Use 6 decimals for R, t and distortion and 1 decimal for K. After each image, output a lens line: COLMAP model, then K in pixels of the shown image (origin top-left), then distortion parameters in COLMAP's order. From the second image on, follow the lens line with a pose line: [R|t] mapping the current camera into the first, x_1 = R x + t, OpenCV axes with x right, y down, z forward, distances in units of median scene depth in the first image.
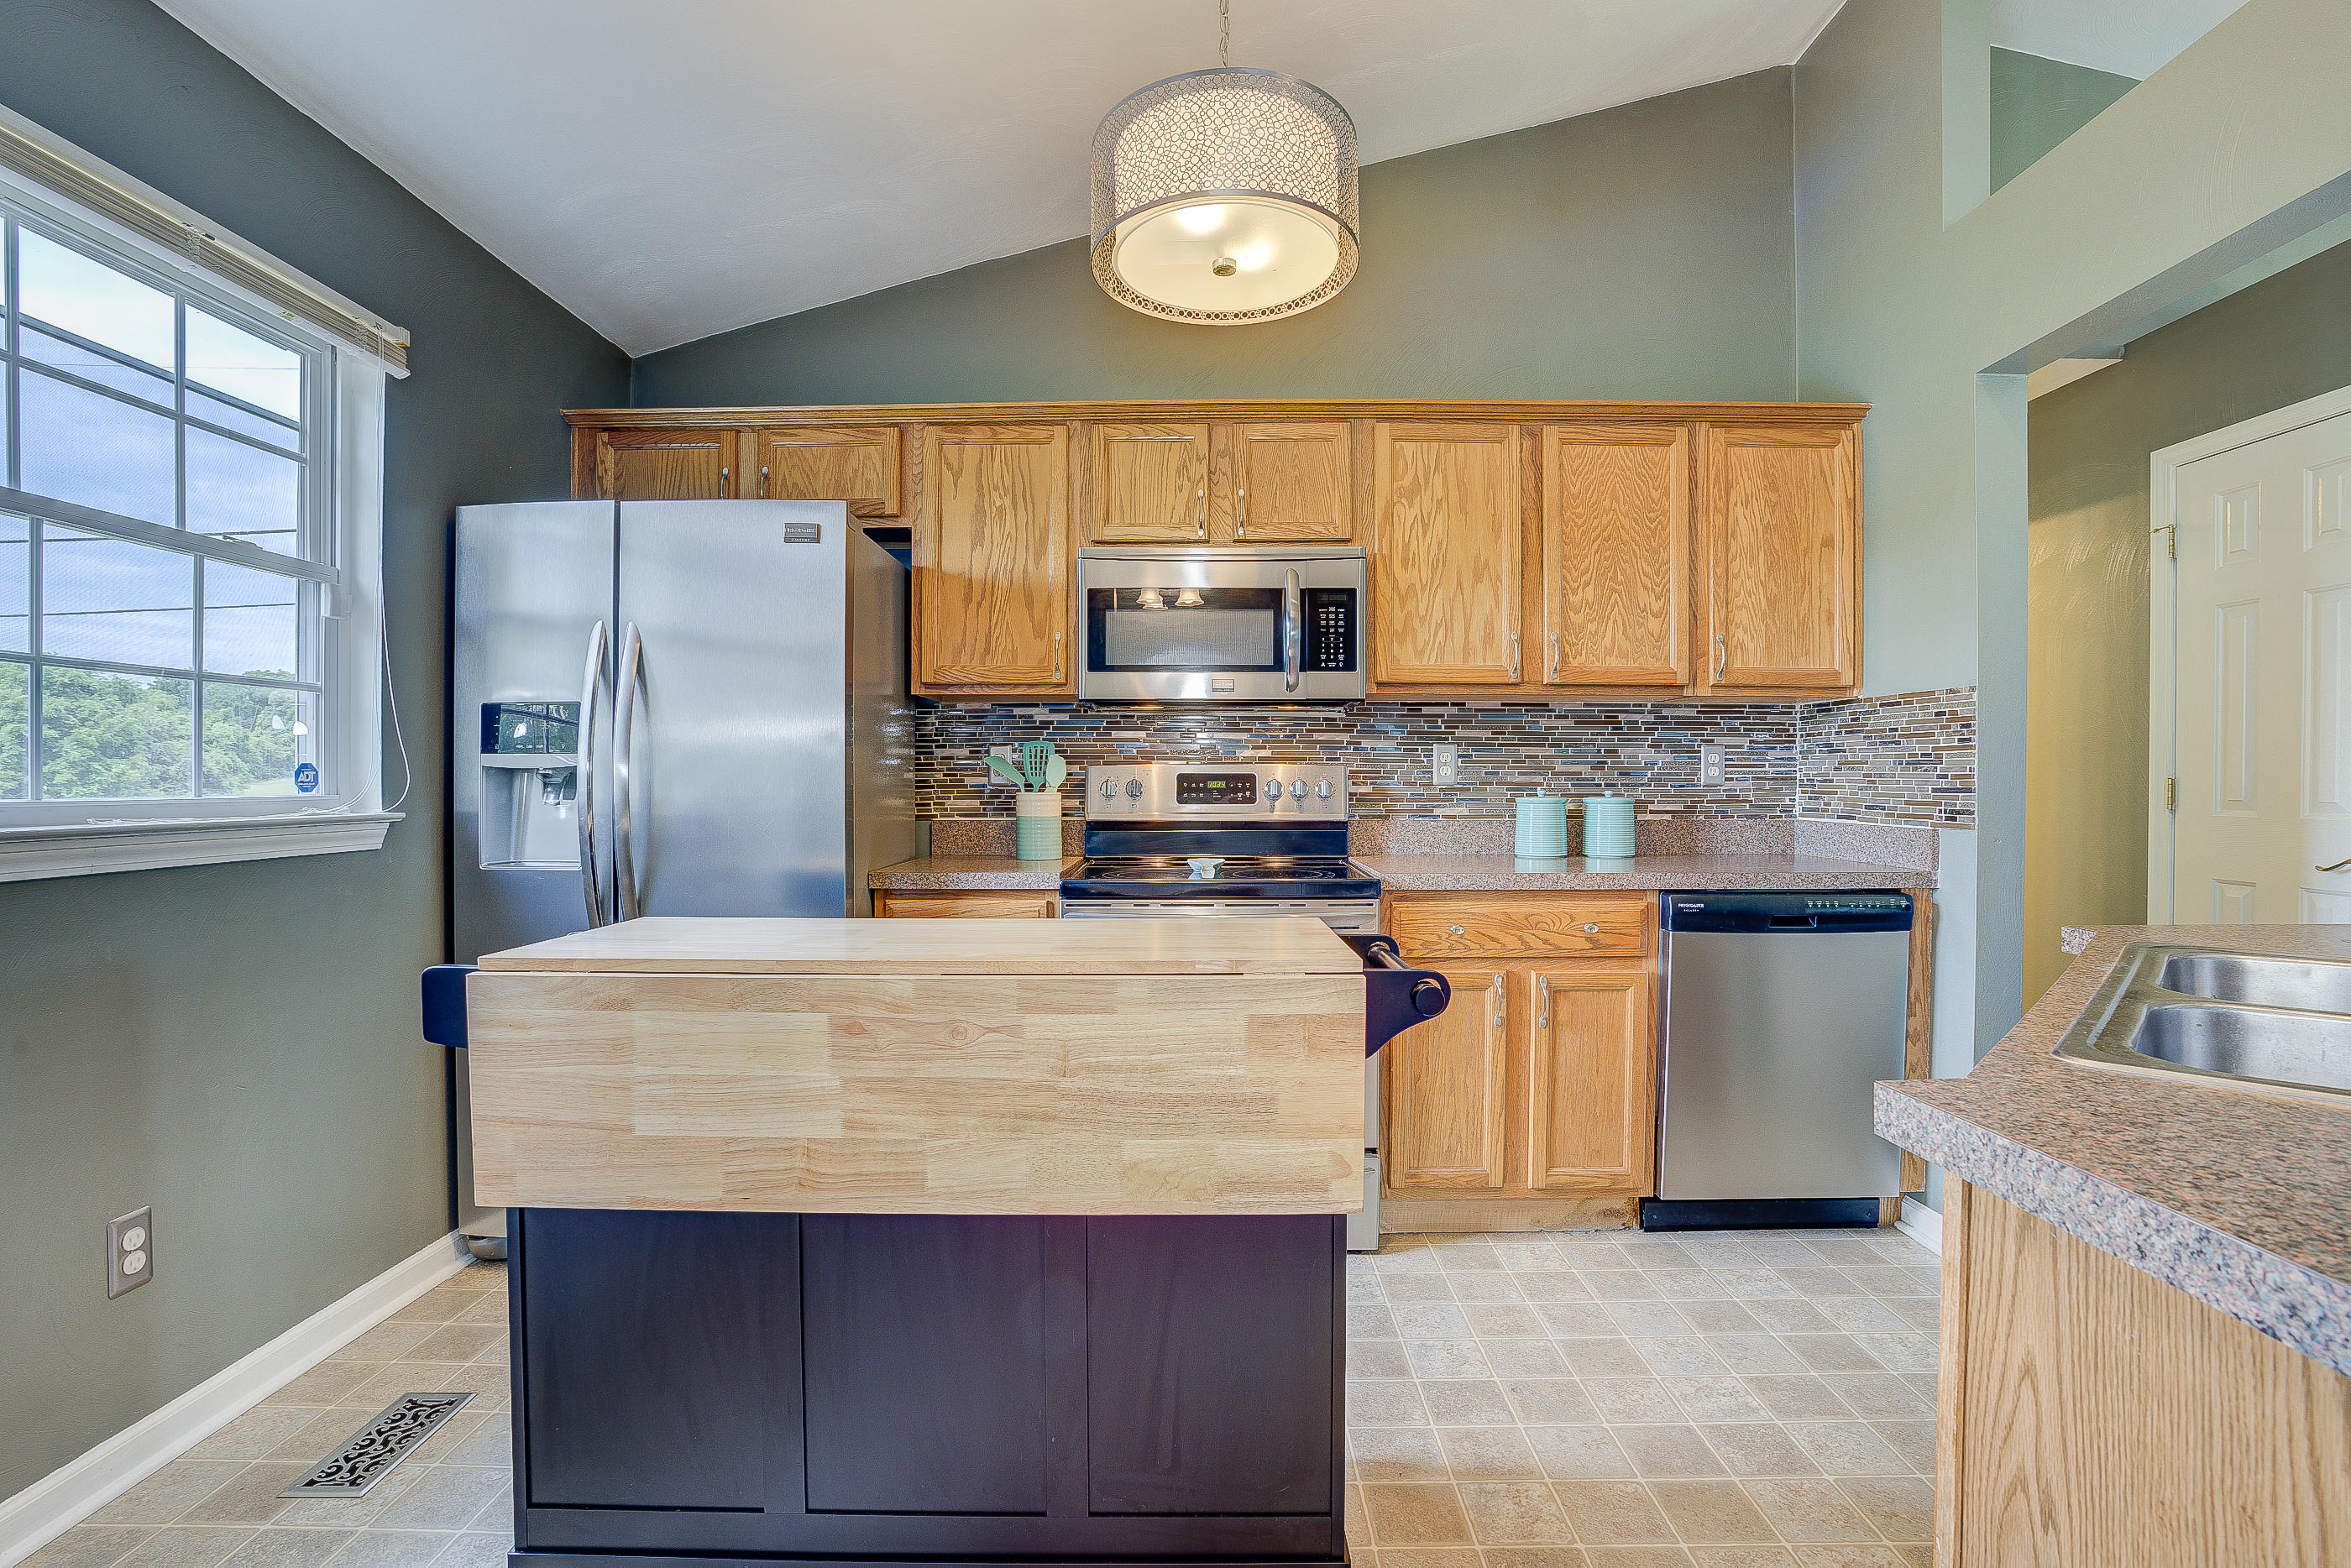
lens RADIAL K [[1085.4, 0, 1185.0], [0, 1085.4, 790.6], [0, 0, 1]] dist [-0.070083, 0.026346]
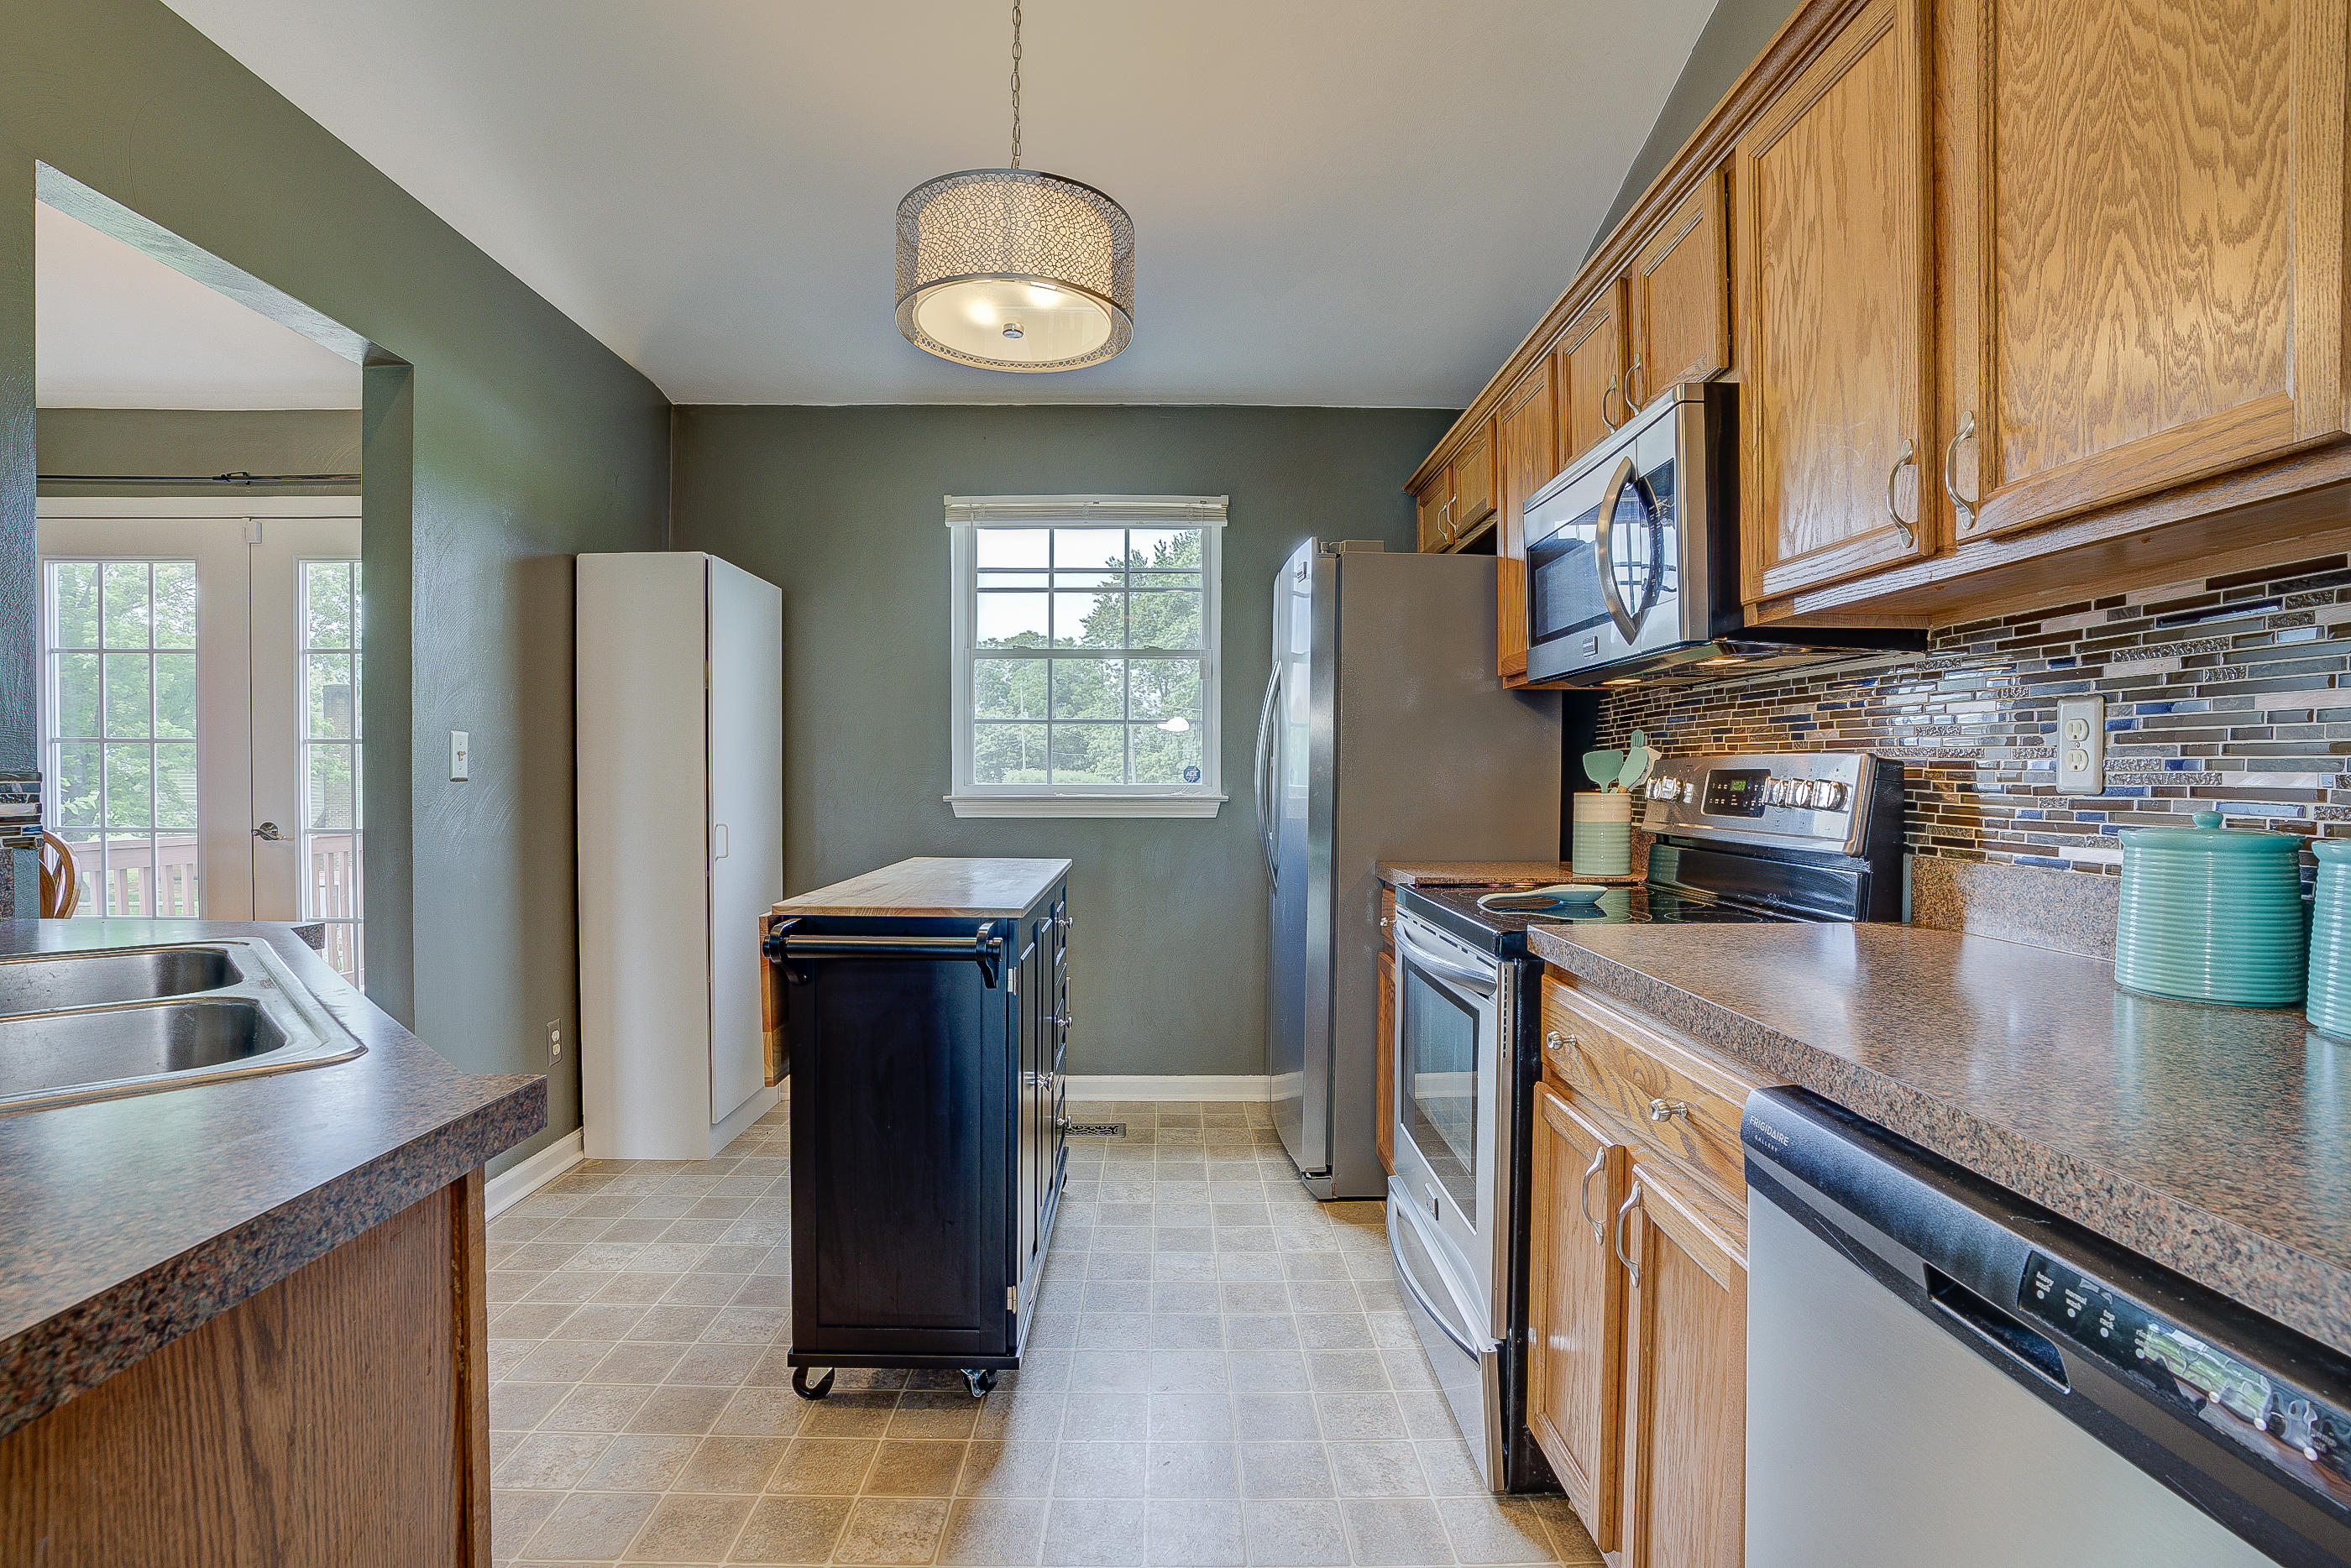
lens RADIAL K [[1101.8, 0, 1172.5], [0, 1101.8, 791.7], [0, 0, 1]] dist [-0.038853, 0.000061]
pose [[0.014678, 0.015329, -0.999775, 0.734931], [-0.012886, 0.999802, 0.015140, -0.008368], [0.999809, 0.012661, 0.014872, 0.695754]]
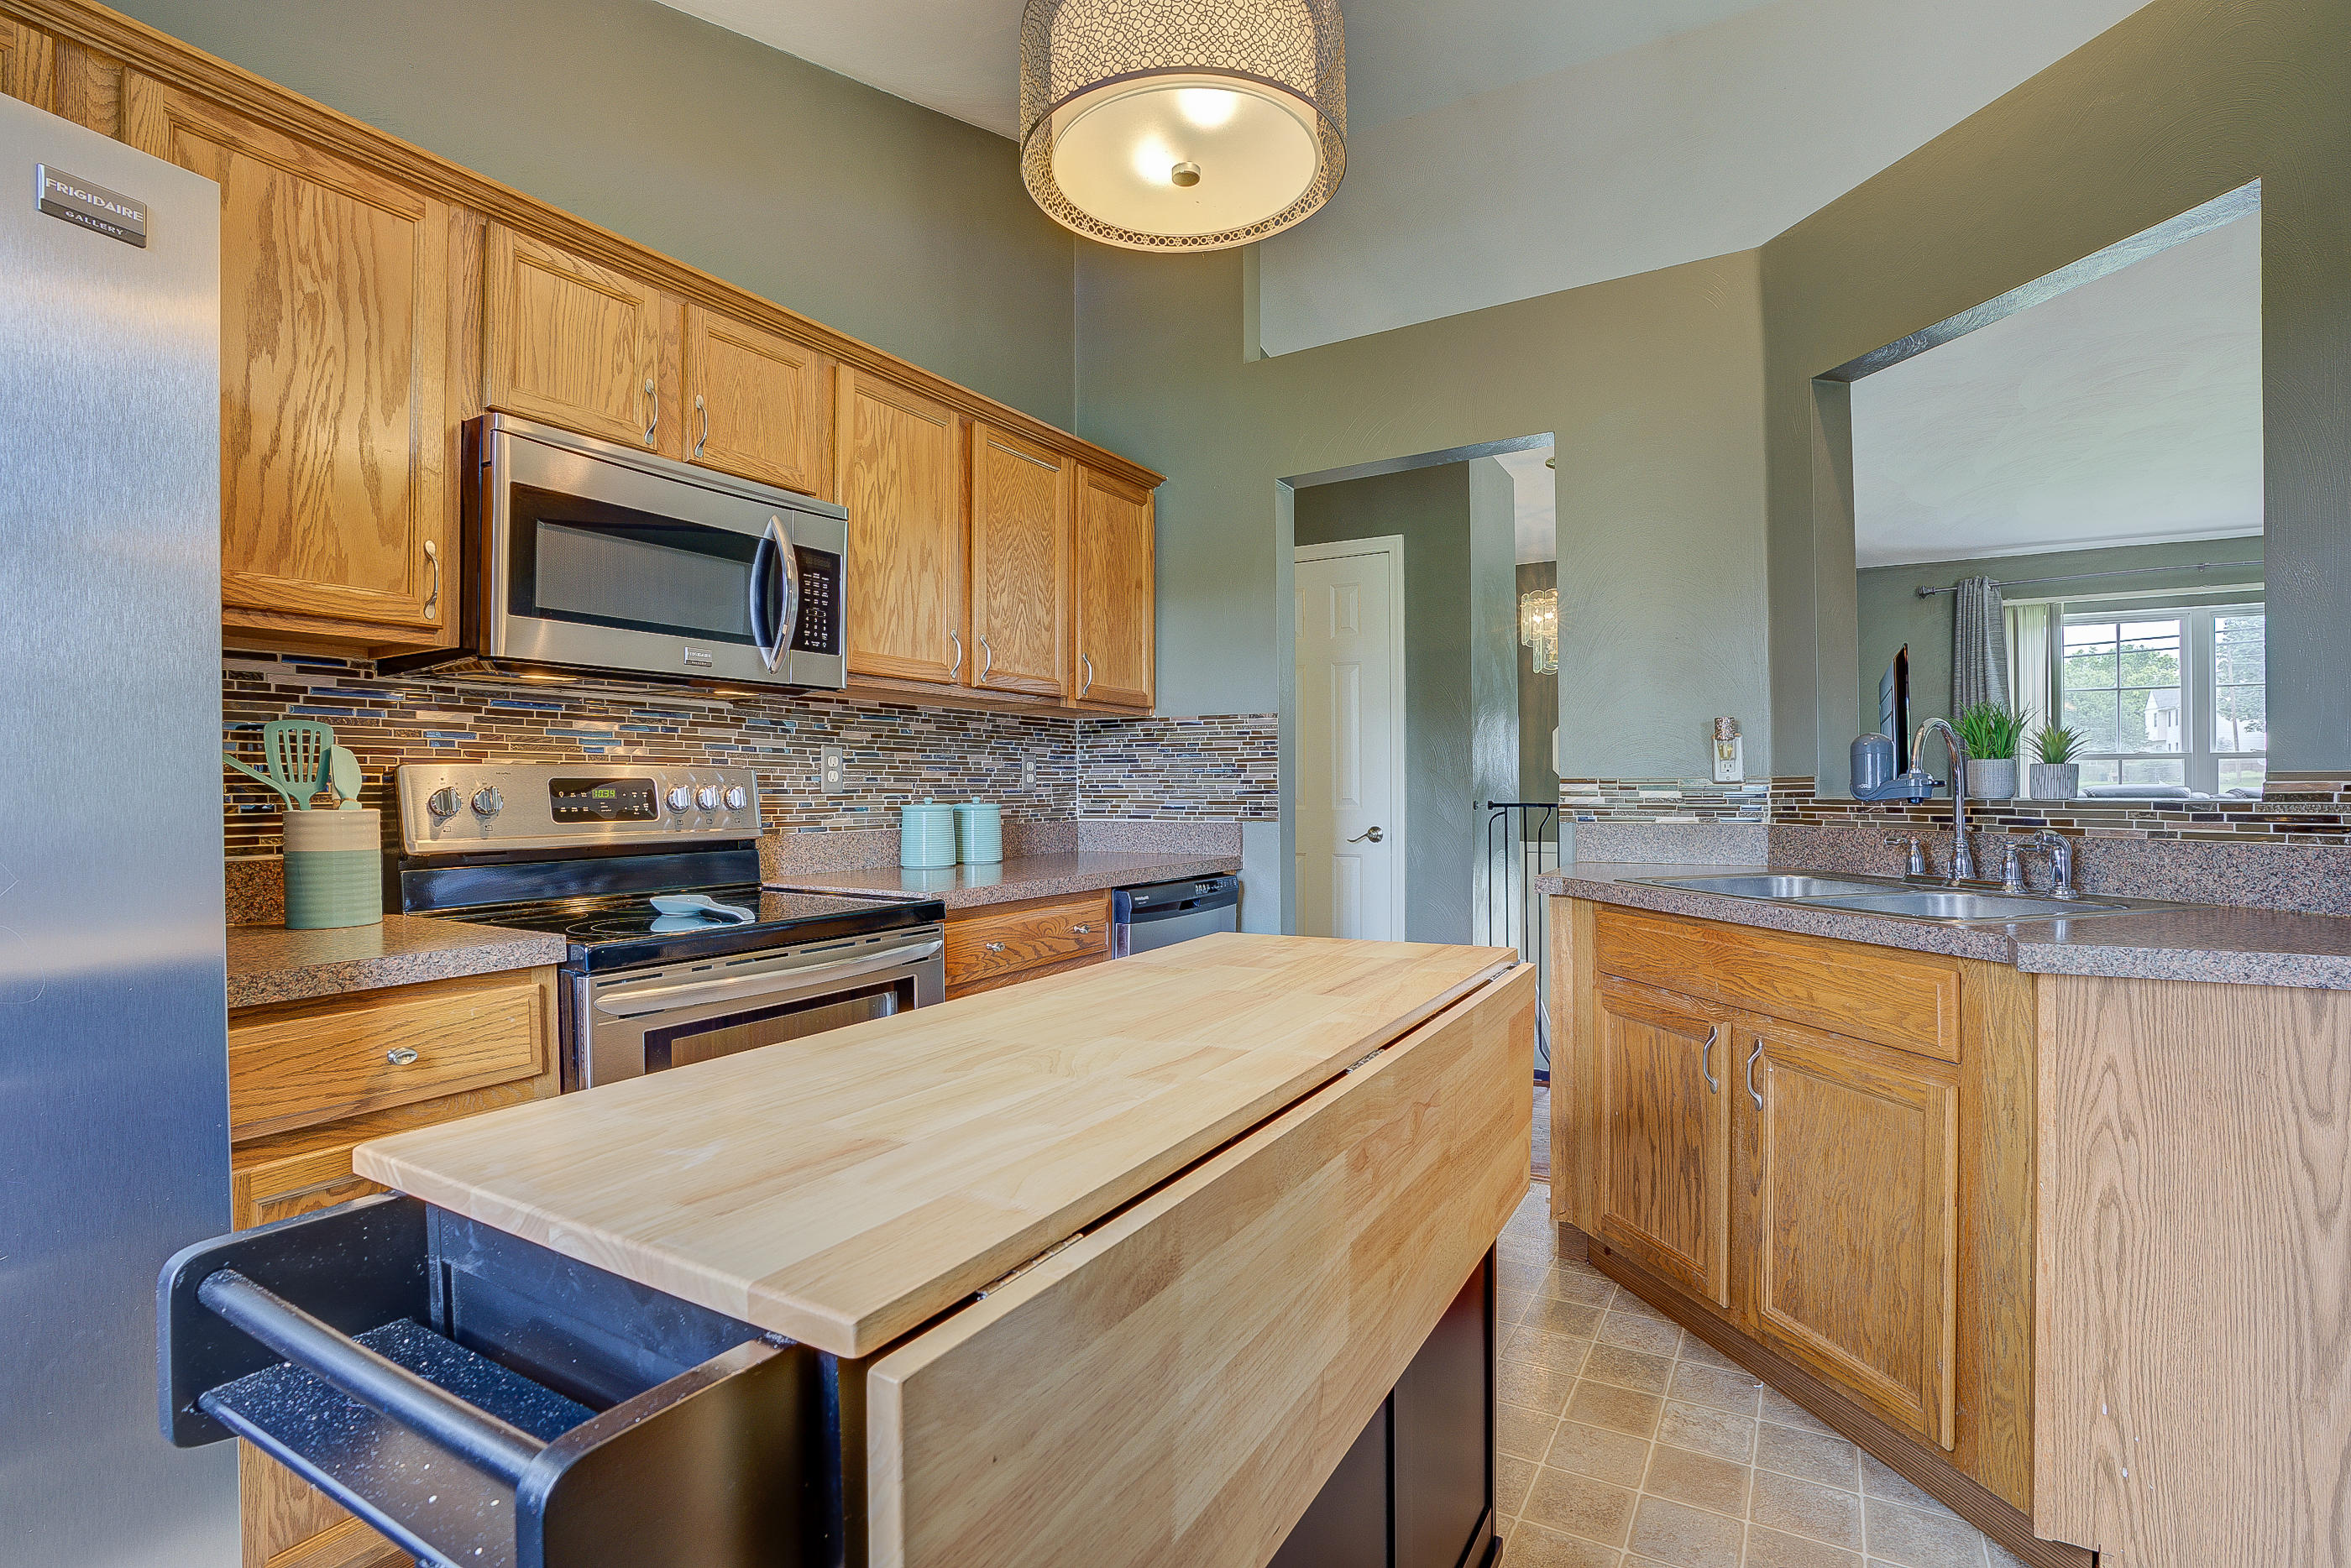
lens RADIAL K [[1094.1, 0, 1188.3], [0, 1094.1, 789.9], [0, 0, 1]] dist [-0.065100, 0.026260]
pose [[0.502434, -0.004533, 0.864604, -0.418485], [0.016662, 0.999851, -0.004440, 0.001292], [-0.864455, 0.016637, 0.502435, 0.343268]]
